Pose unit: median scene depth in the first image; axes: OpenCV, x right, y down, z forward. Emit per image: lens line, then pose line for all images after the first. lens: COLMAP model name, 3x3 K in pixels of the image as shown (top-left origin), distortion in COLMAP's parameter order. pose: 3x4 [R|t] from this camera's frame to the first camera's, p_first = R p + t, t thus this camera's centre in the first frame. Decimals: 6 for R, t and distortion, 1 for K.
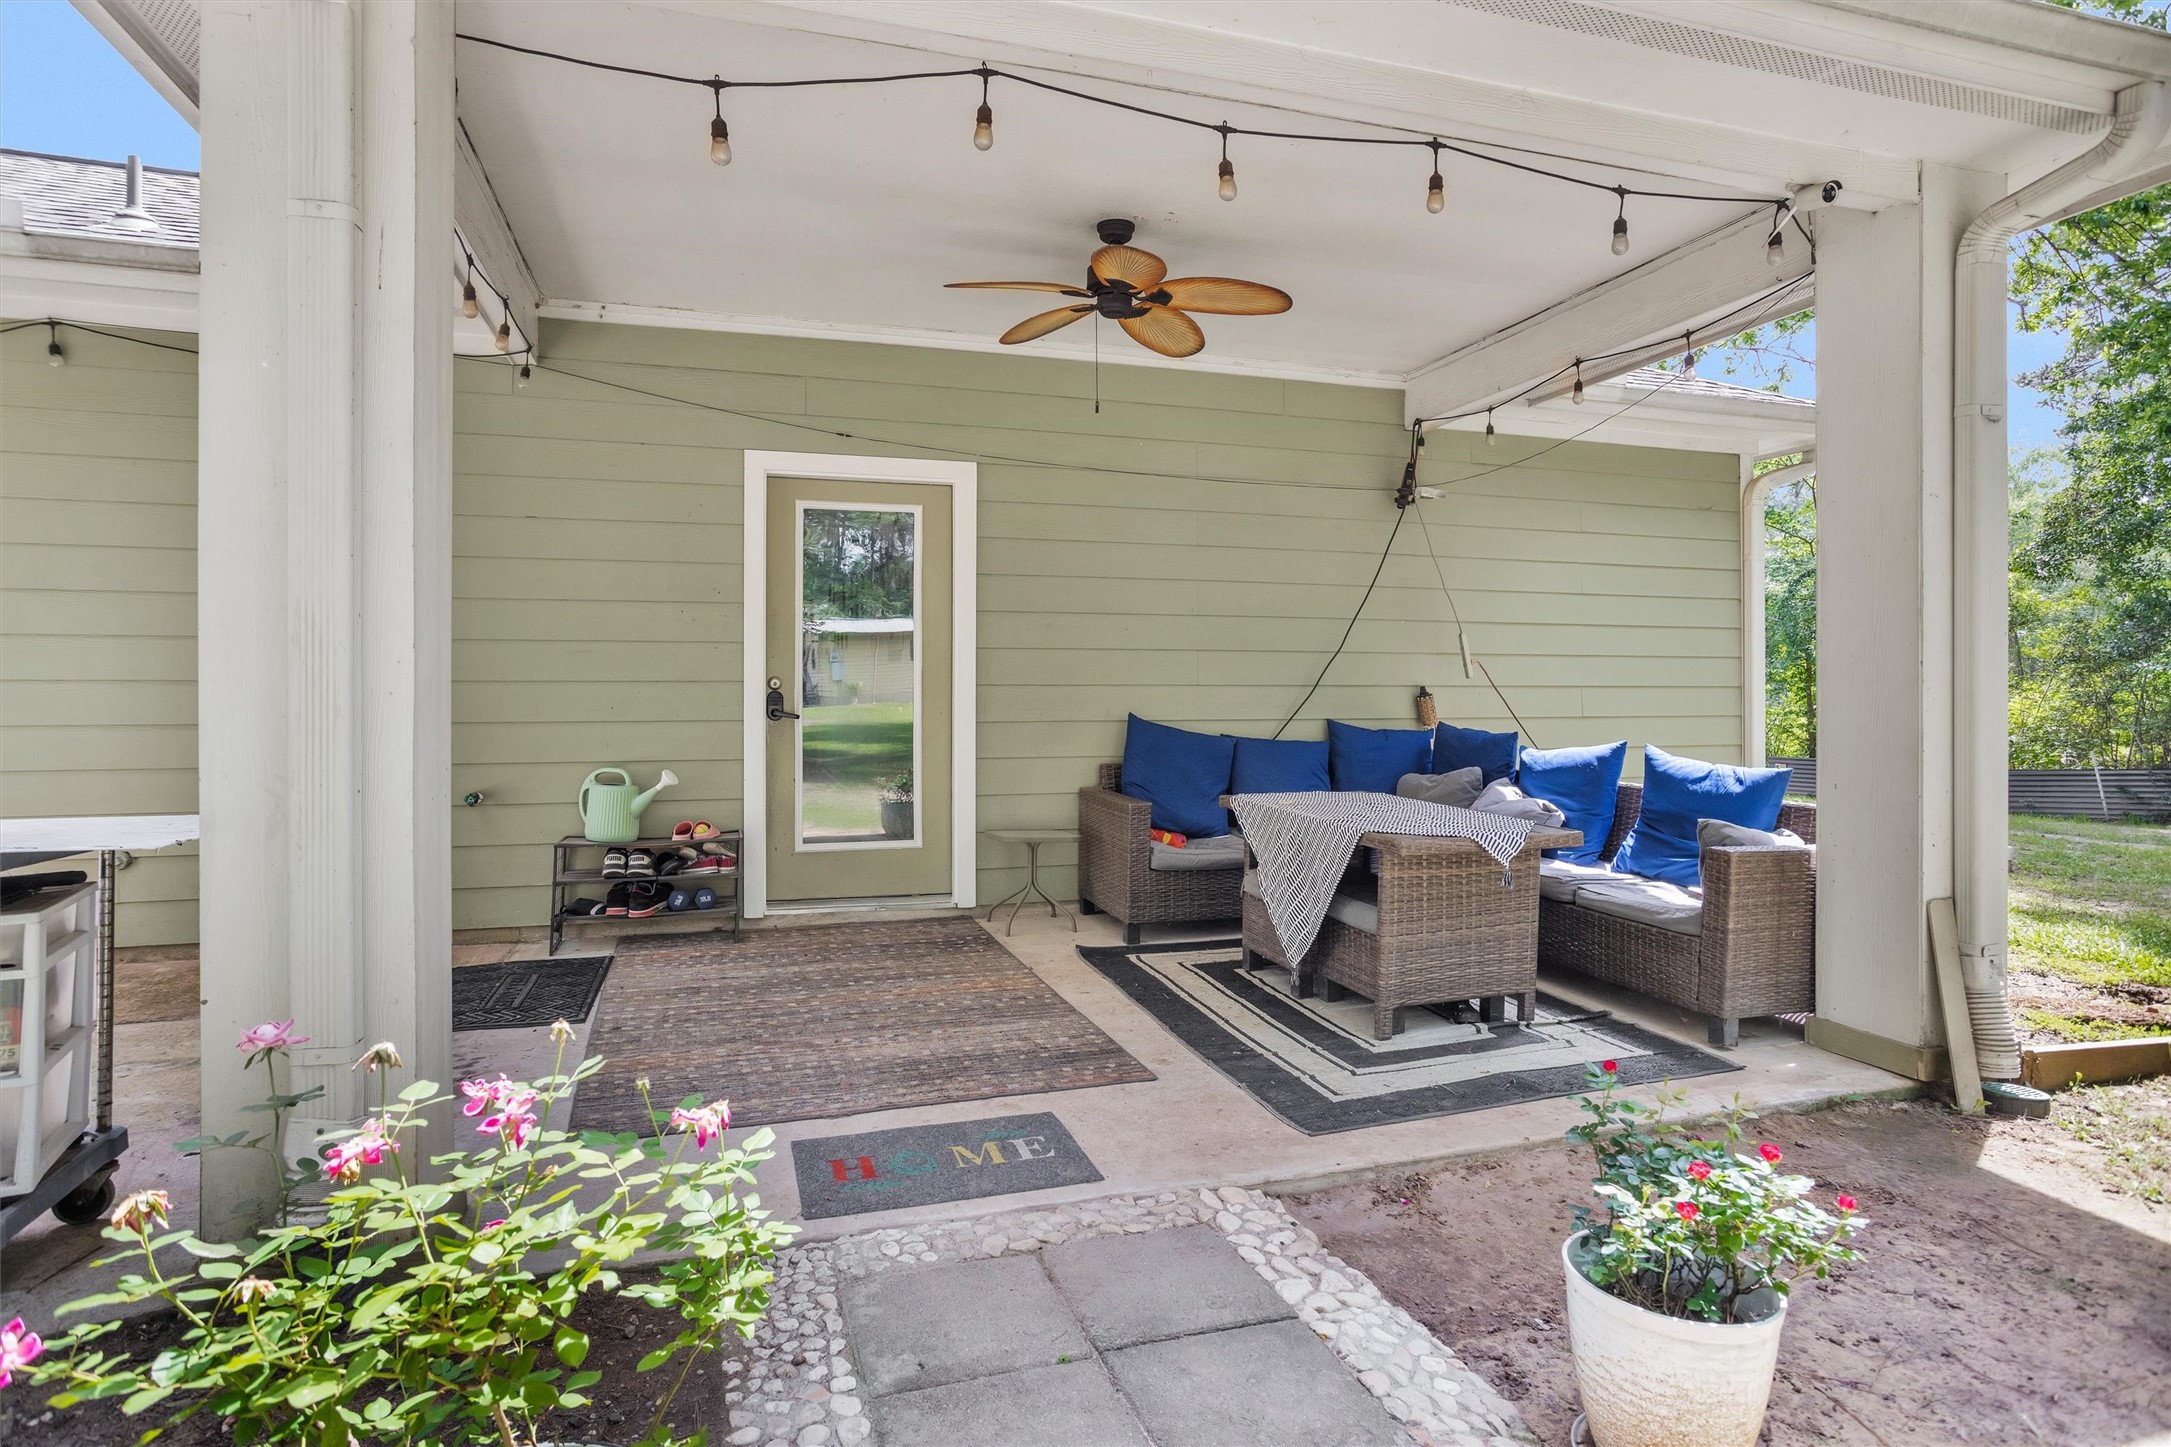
lens RADIAL K [[1126.5, 0, 1070.9], [0, 1126.5, 697.0], [0, 0, 1]] dist [-0.023939, -0.000072]
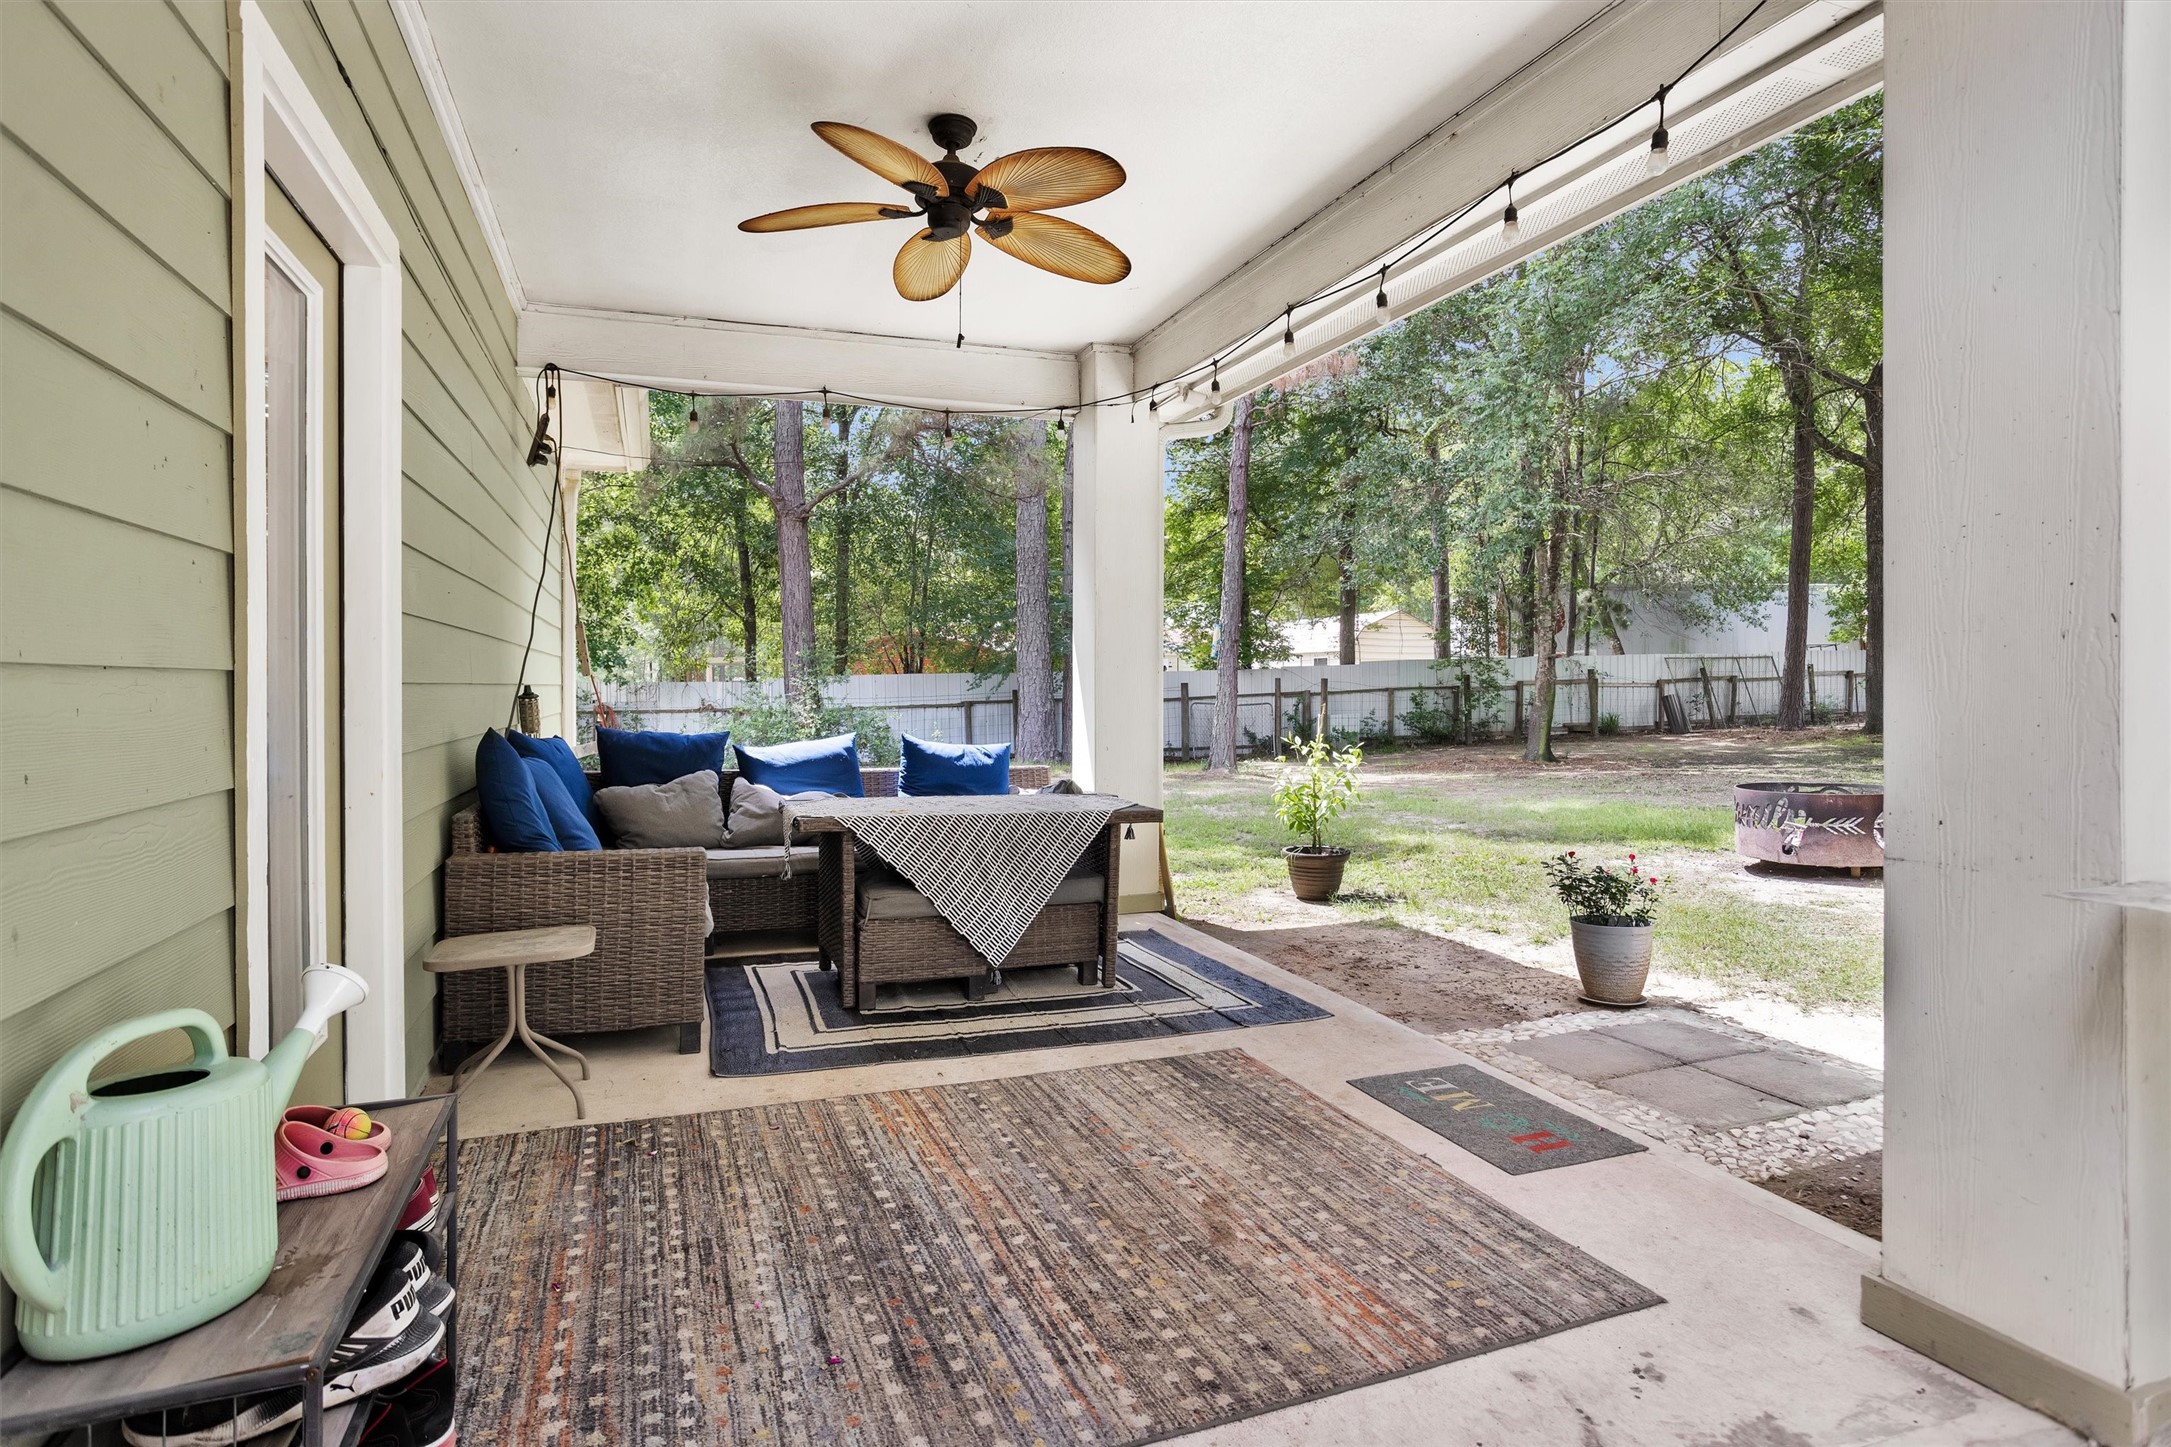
lens RADIAL K [[1126.5, 0, 1070.9], [0, 1126.5, 697.0], [0, 0, 1]] dist [-0.023939, -0.000072]
pose [[-0.054195, -0.007323, 0.998504, -0.942330], [0.005539, 0.999956, 0.007634, -0.007975], [-0.998515, 0.005944, -0.054152, 1.155554]]
